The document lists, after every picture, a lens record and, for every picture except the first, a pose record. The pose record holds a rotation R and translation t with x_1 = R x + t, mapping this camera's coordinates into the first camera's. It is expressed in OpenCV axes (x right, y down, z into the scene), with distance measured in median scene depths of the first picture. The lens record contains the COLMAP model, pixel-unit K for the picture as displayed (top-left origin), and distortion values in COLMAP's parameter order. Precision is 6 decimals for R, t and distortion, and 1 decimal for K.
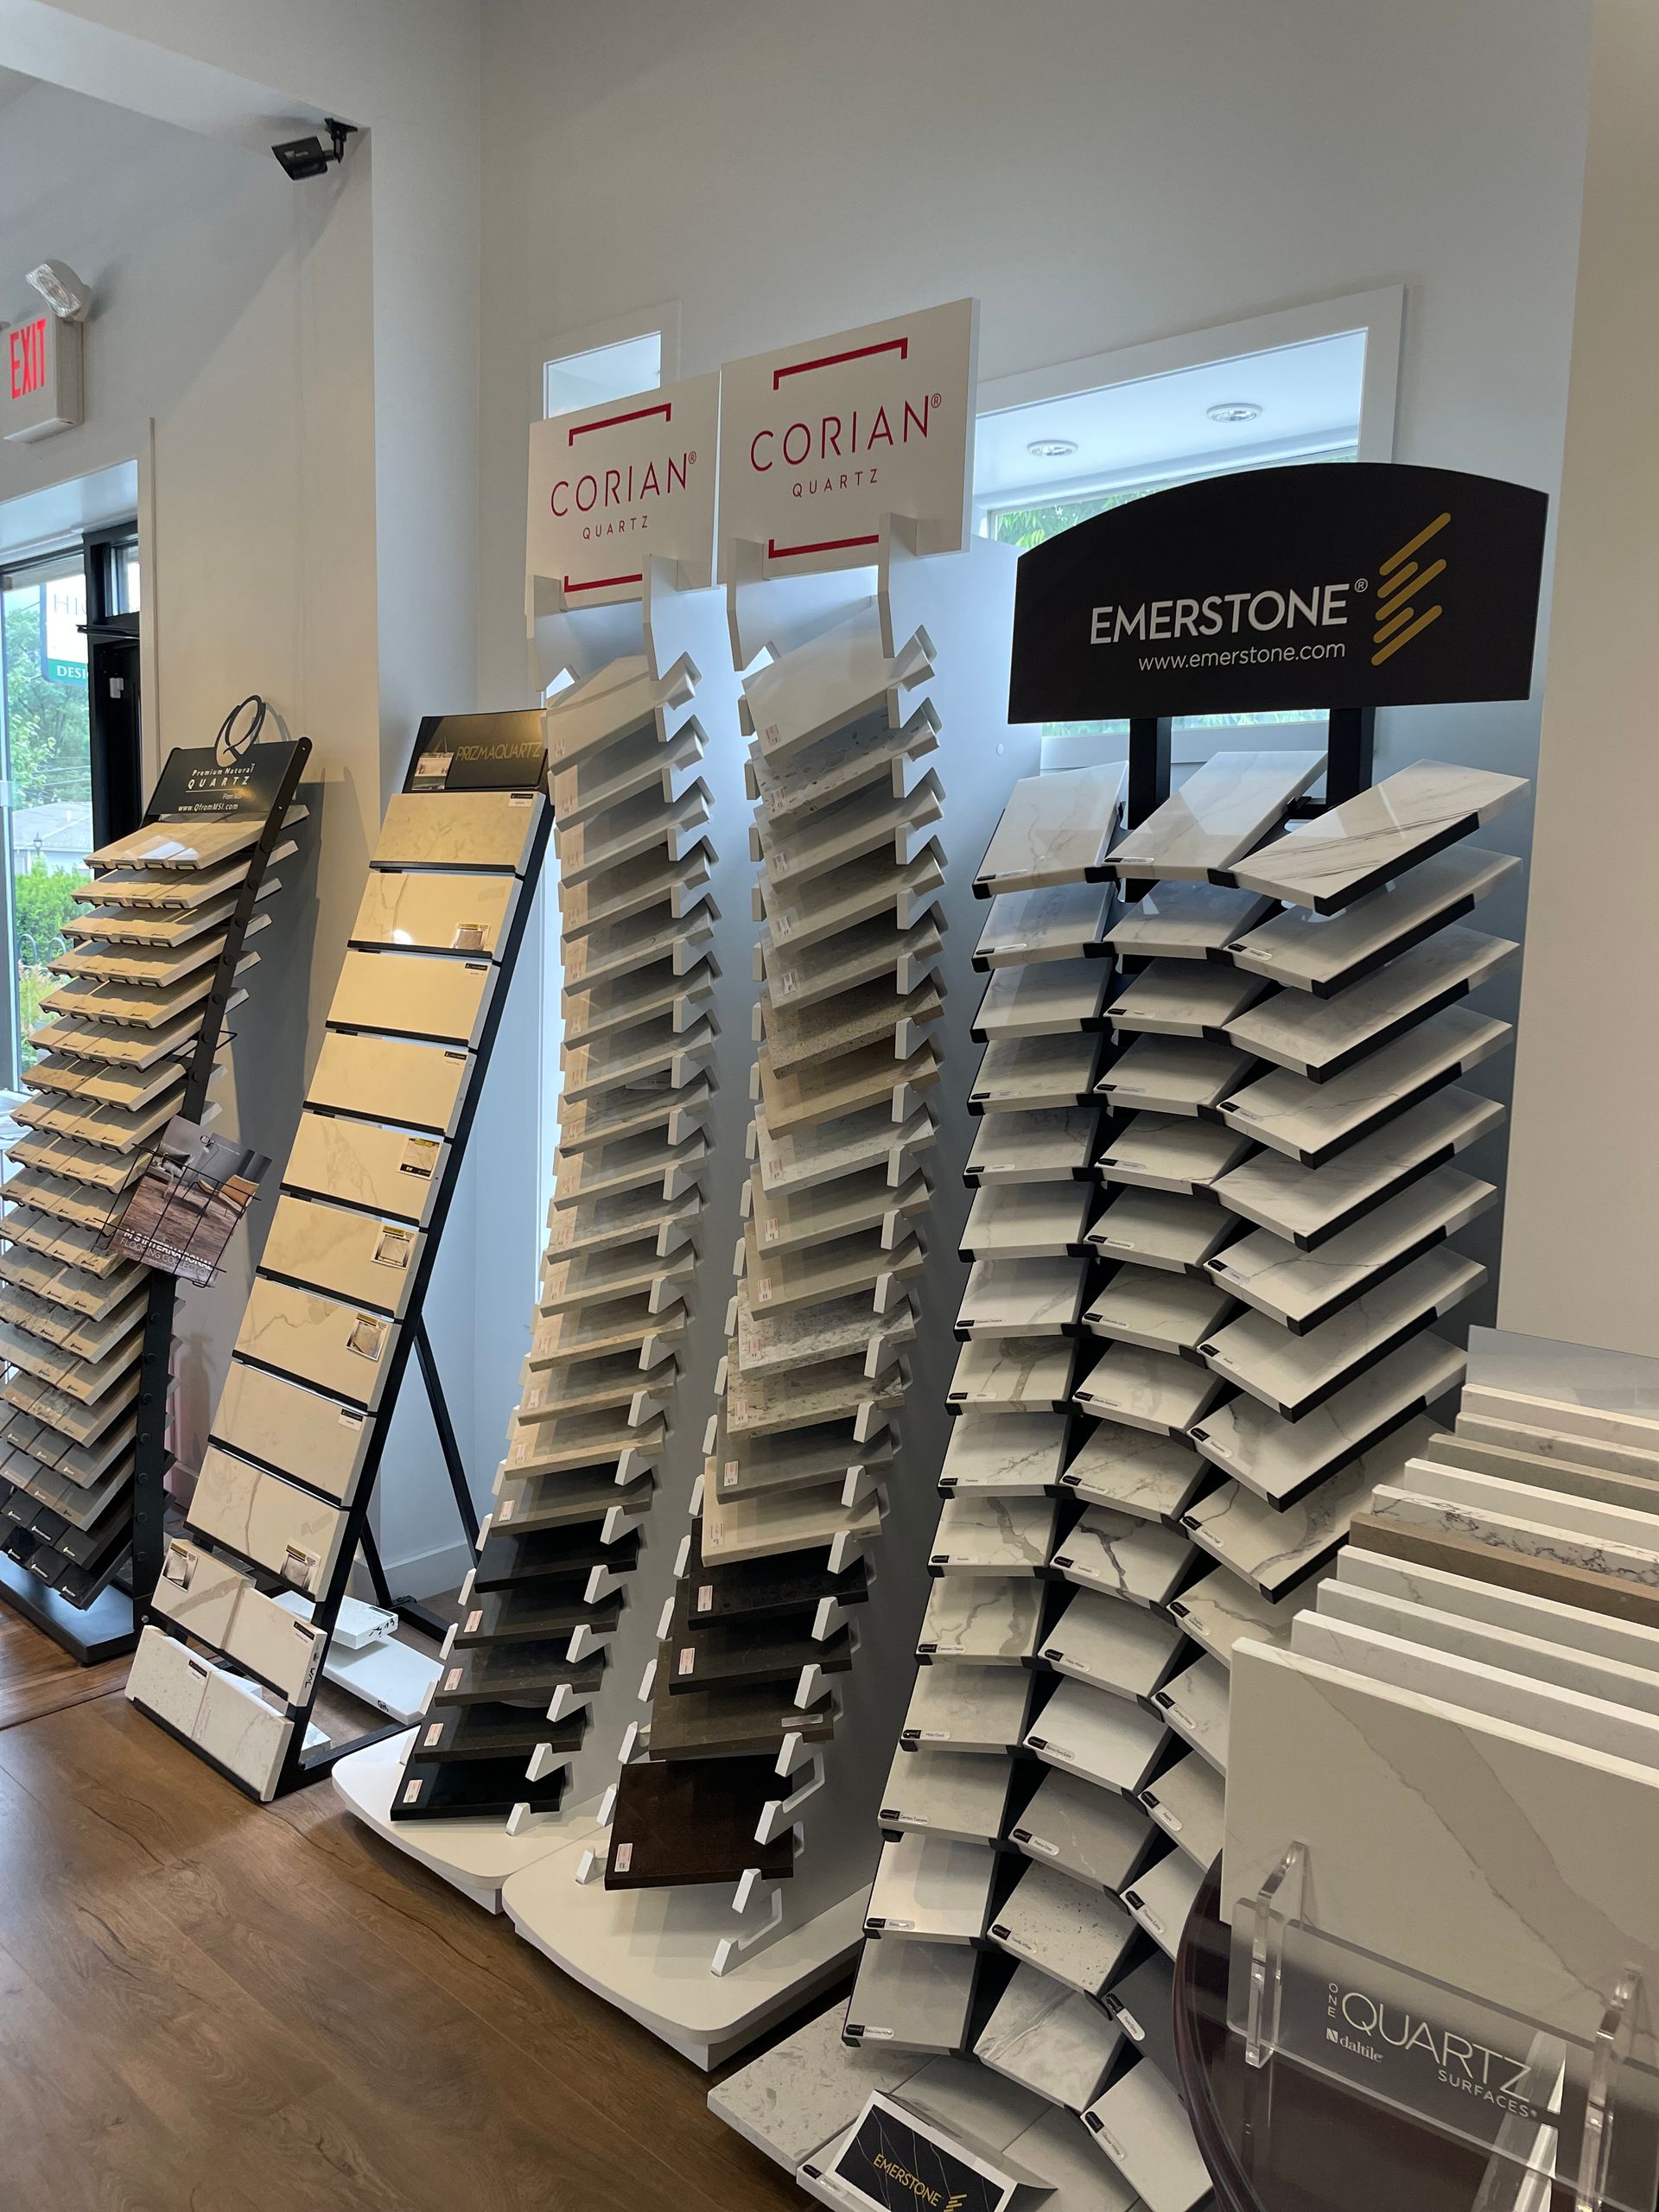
lens RADIAL K [[1705.4, 0, 829.5], [0, 1705.4, 1106.0], [0, 0, 1]] dist [0.092885, -0.133519]
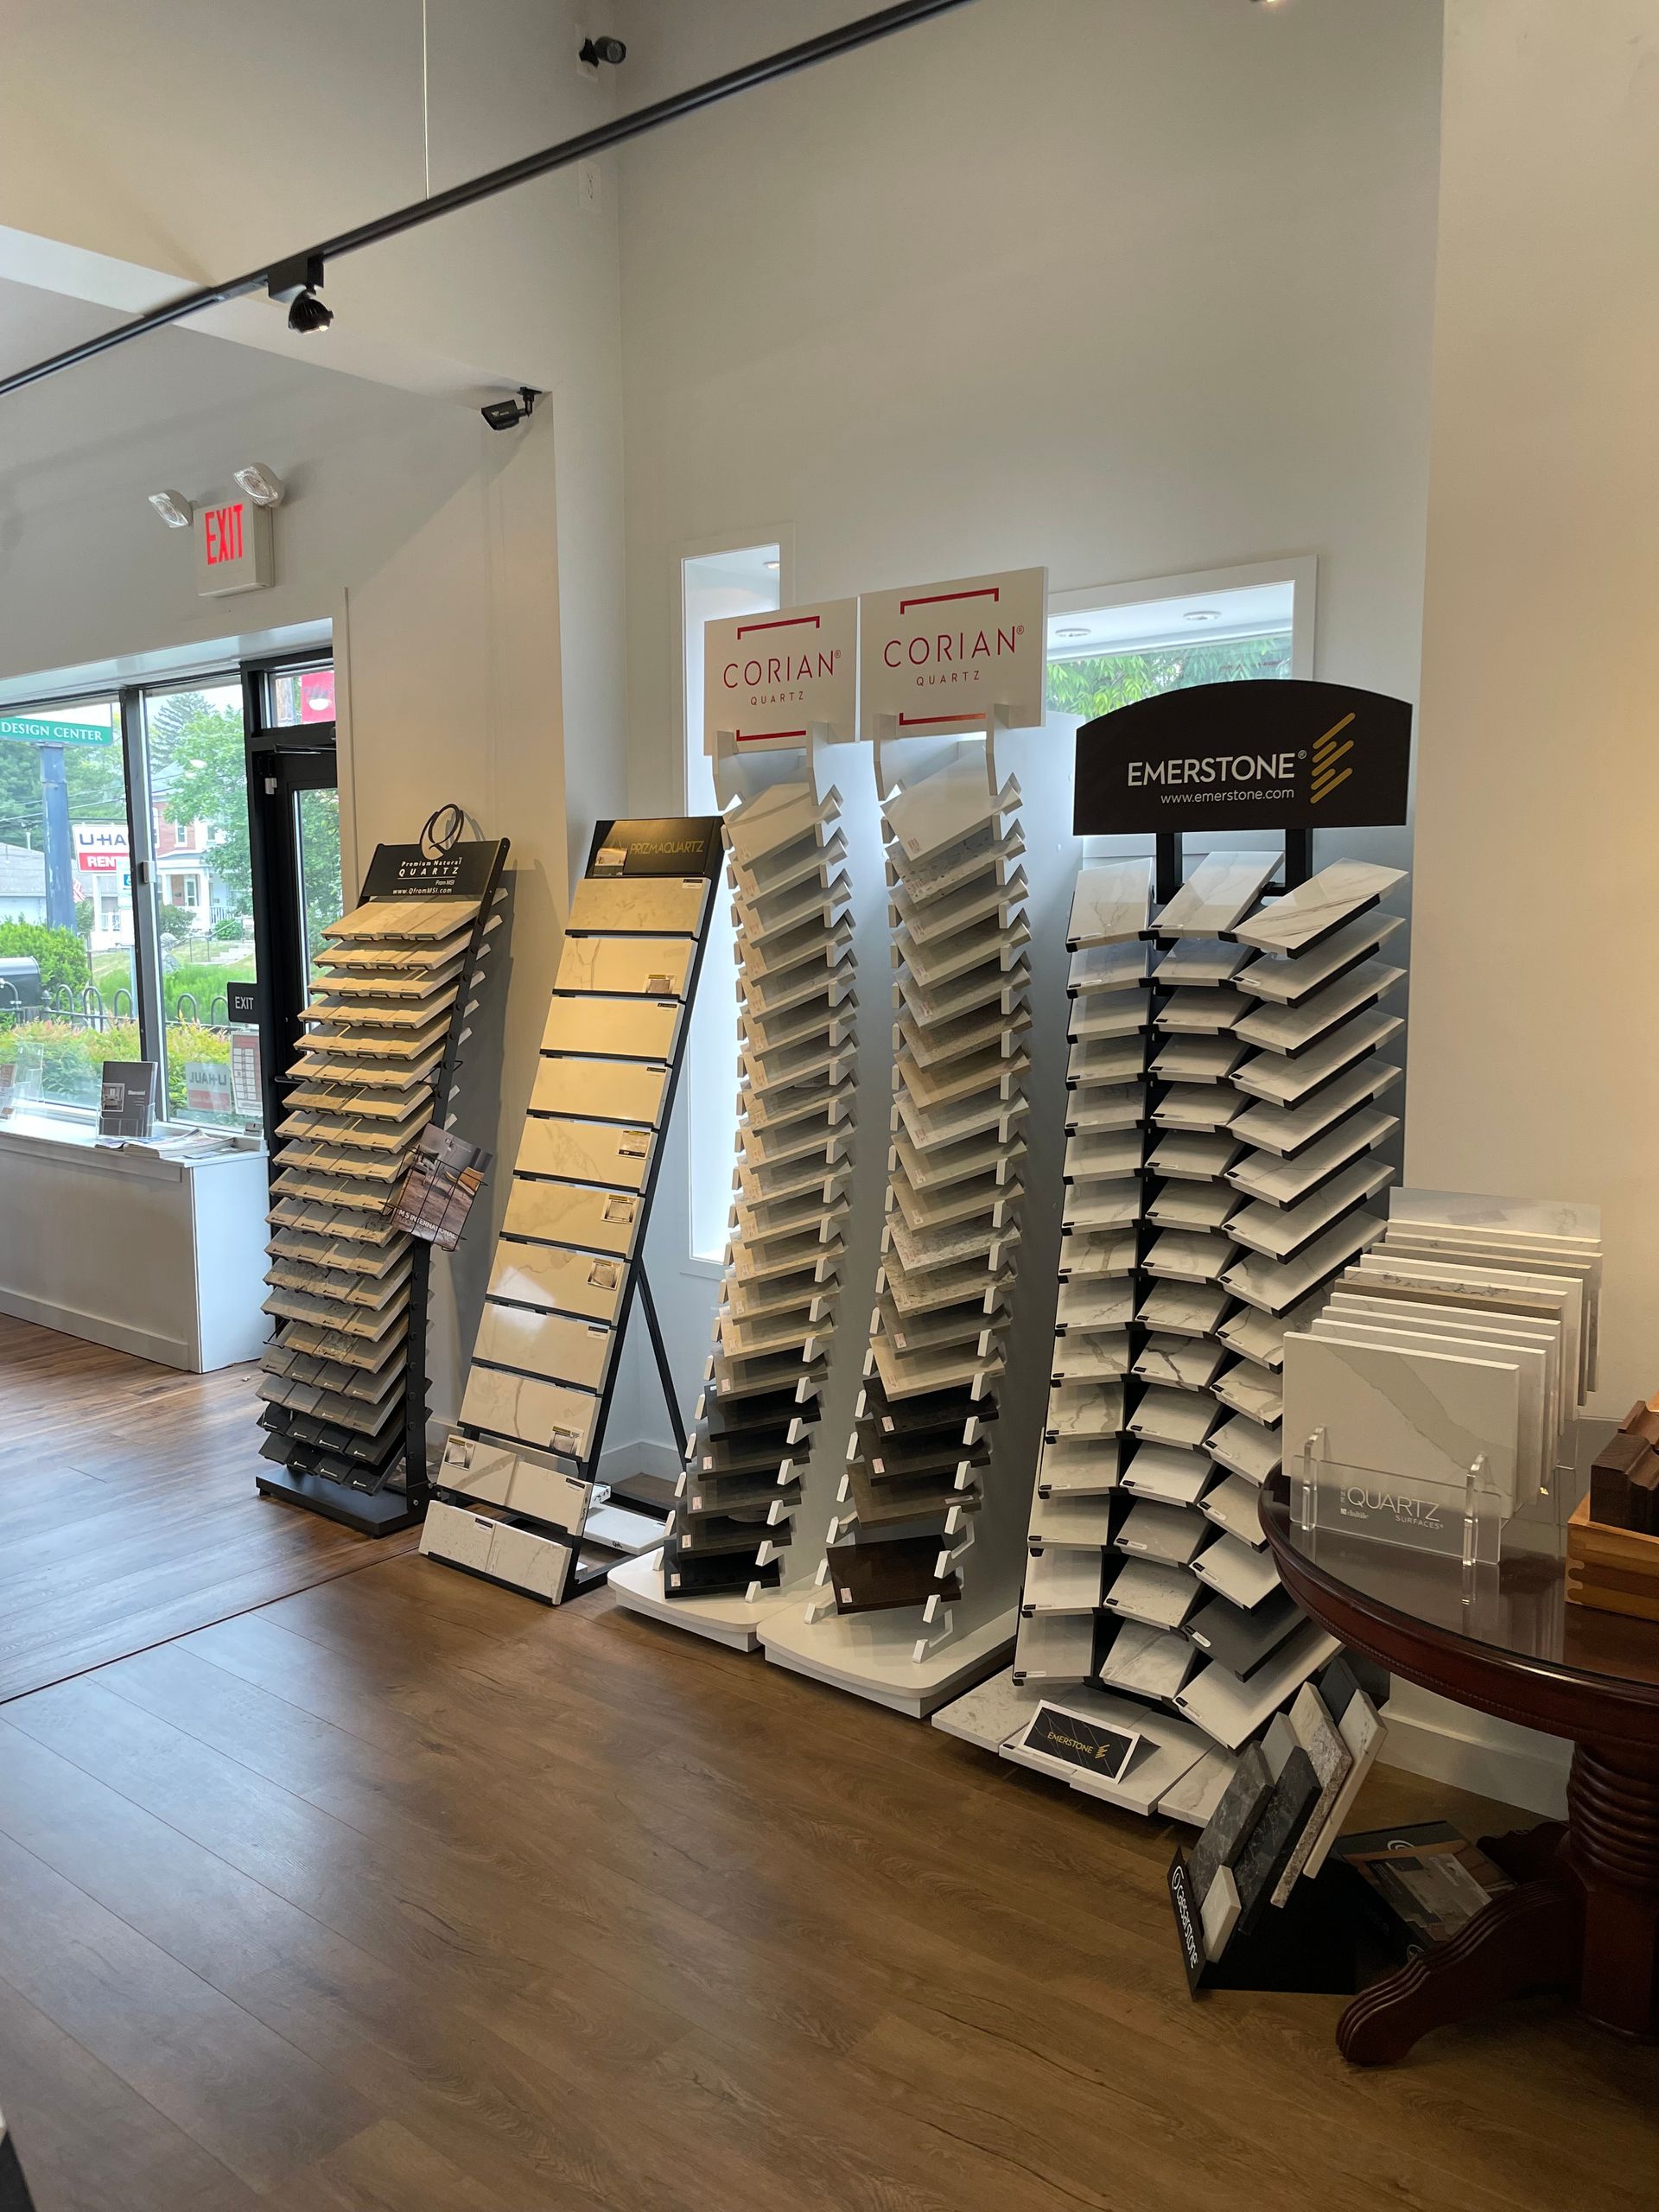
lens RADIAL K [[1705.4, 0, 829.5], [0, 1705.4, 1106.0], [0, 0, 1]] dist [0.092885, -0.133519]
pose [[0.997511, -0.038922, 0.058801, -0.203906], [0.039558, 0.999170, -0.009682, 0.023847], [-0.058375, 0.011984, 0.998223, -0.491954]]
